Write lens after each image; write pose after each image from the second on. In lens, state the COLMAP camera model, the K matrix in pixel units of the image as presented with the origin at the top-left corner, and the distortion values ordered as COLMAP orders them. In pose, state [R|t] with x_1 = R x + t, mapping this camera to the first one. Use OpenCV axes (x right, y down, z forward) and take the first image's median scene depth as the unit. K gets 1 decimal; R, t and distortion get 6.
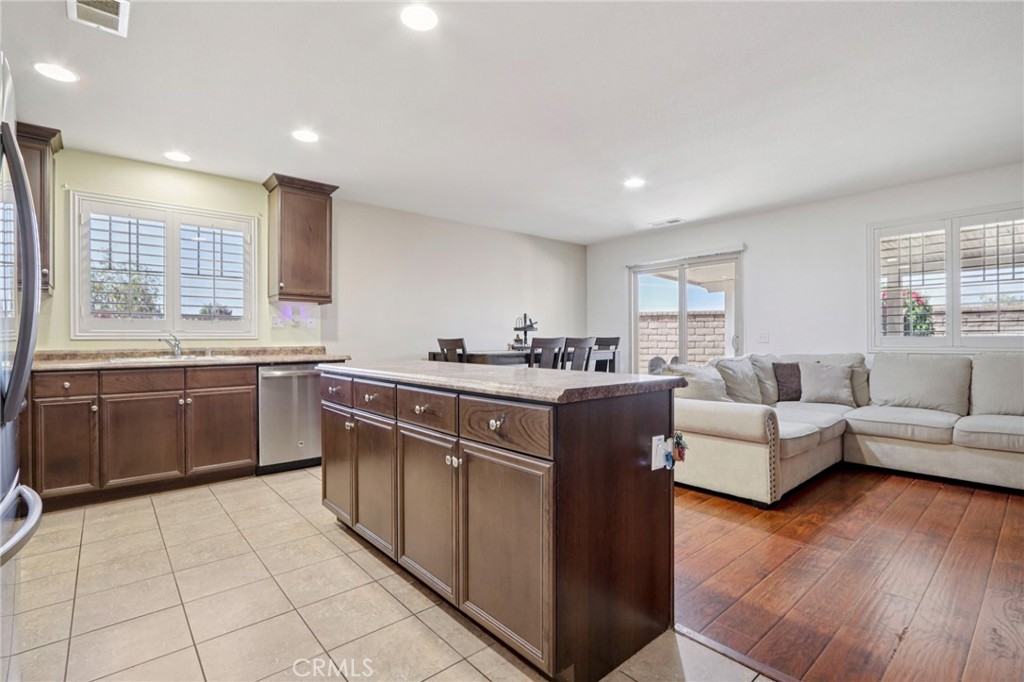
lens RADIAL K [[473.8, 0, 512.0], [0, 473.8, 341.0], [0, 0, 1]] dist [-0.017953, 0.000098]
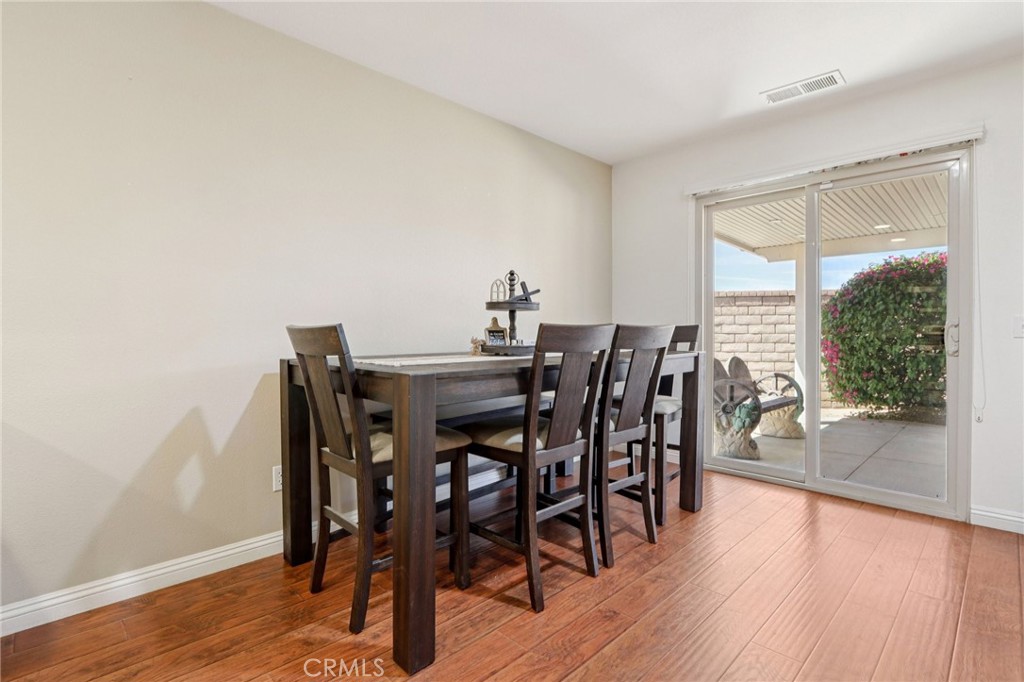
lens RADIAL K [[491.3, 0, 510.7], [0, 491.3, 335.1], [0, 0, 1]] dist [-0.009329, -0.000266]
pose [[0.997872, 0.001619, 0.065185, -0.003695], [-0.001955, 0.999985, 0.005089, -0.000019], [-0.065175, -0.005206, 0.997860, 0.685019]]
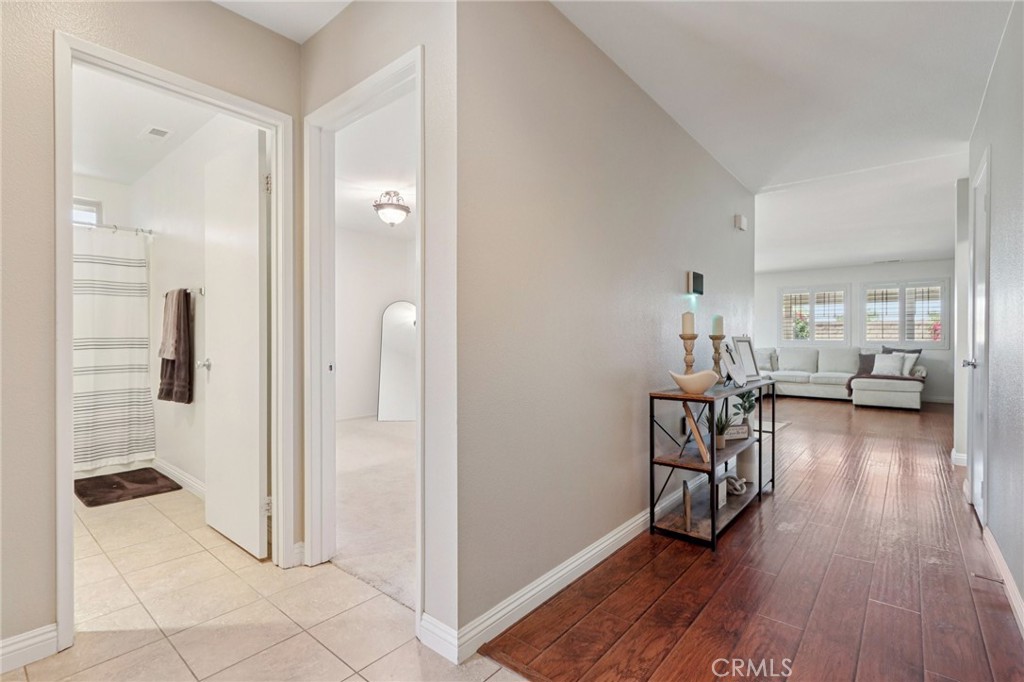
lens RADIAL K [[477.1, 0, 506.7], [0, 477.1, 337.8], [0, 0, 1]] dist [-0.004570, -0.000072]
pose [[0.987733, 0.006381, 0.156024, -0.854464], [-0.005933, 0.999977, -0.003337, -0.004755], [-0.156042, 0.002370, 0.987748, -1.021694]]
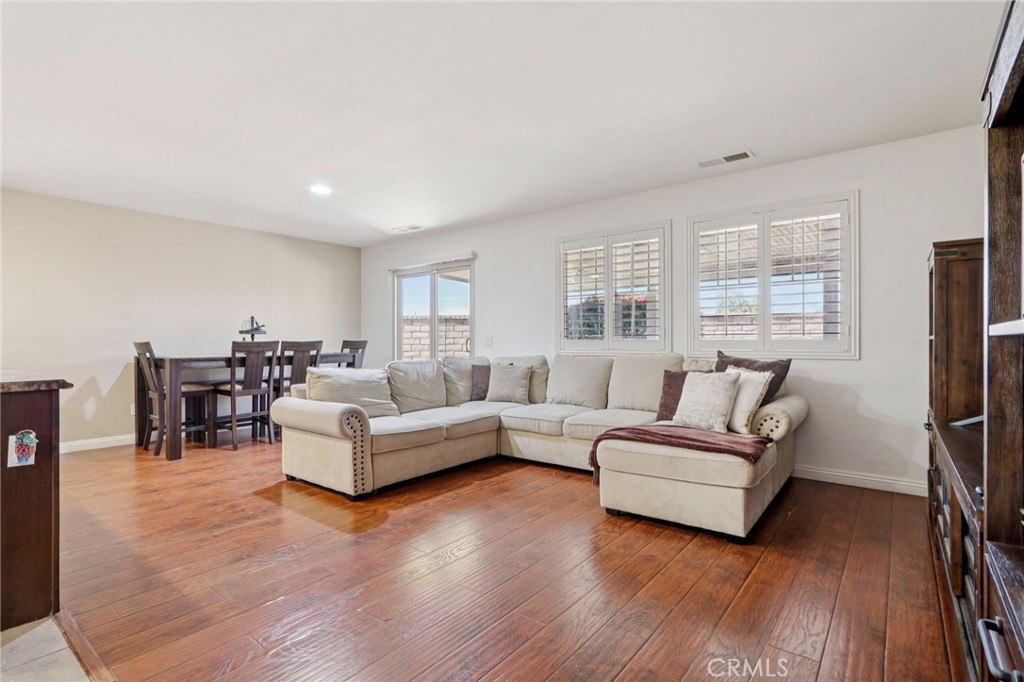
lens RADIAL K [[492.0, 0, 518.4], [0, 492.0, 340.9], [0, 0, 1]] dist [-0.002672, 0.000199]
pose [[0.981727, 0.001164, 0.190291, 0.470411], [-0.000087, 0.999984, -0.005669, -0.001659], [-0.190295, 0.005548, 0.981711, -0.120730]]
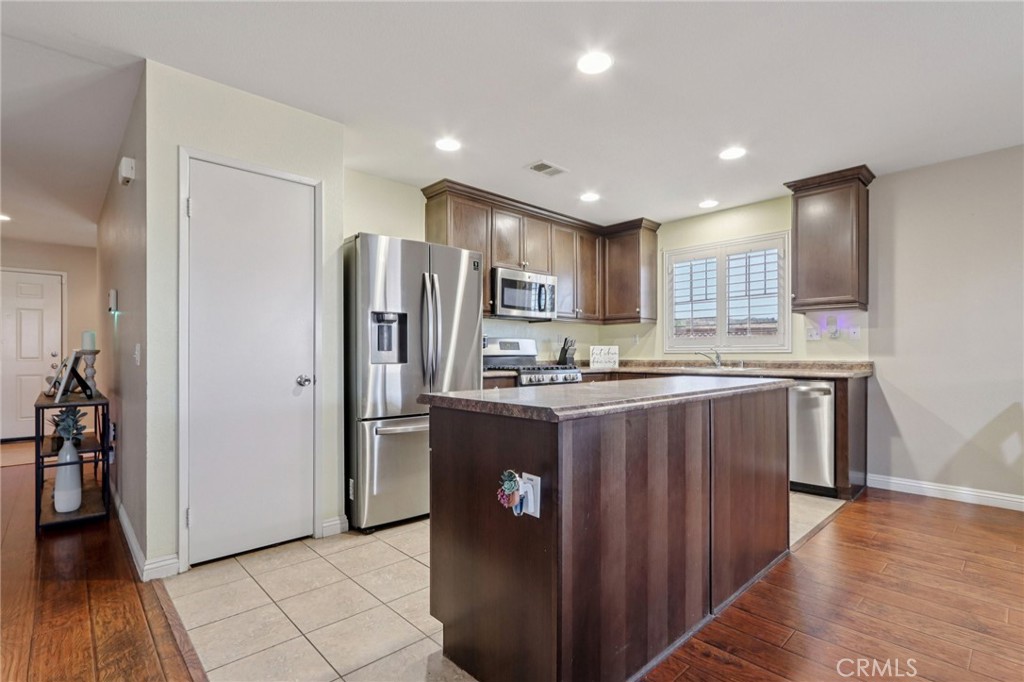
lens RADIAL K [[482.6, 0, 513.0], [0, 482.6, 354.5], [0, 0, 1]] dist [-0.003006, -0.000255]
pose [[0.042854, 0.003089, -0.999077, 0.440241], [0.000003, 0.999995, 0.003092, -0.002916], [0.999081, -0.000136, 0.042854, 0.363830]]
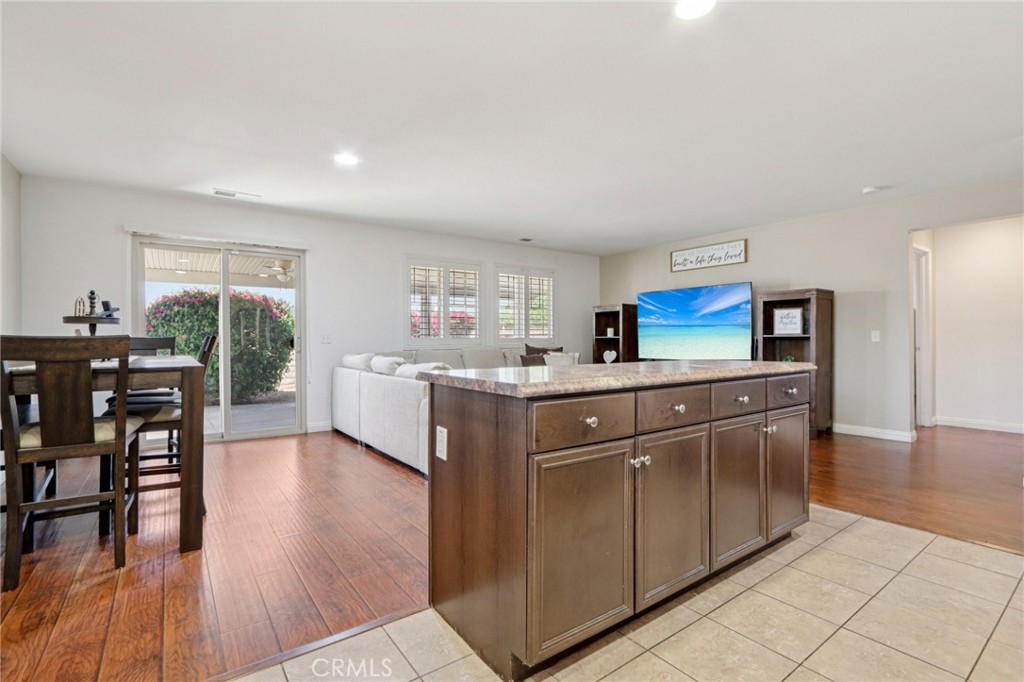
lens RADIAL K [[477.1, 0, 506.7], [0, 477.1, 337.8], [0, 0, 1]] dist [-0.004570, -0.000072]
pose [[0.082852, 0.007395, 0.996534, -0.581568], [0.006748, 0.999945, -0.007981, 0.002543], [-0.996539, 0.007386, 0.082798, 0.627308]]
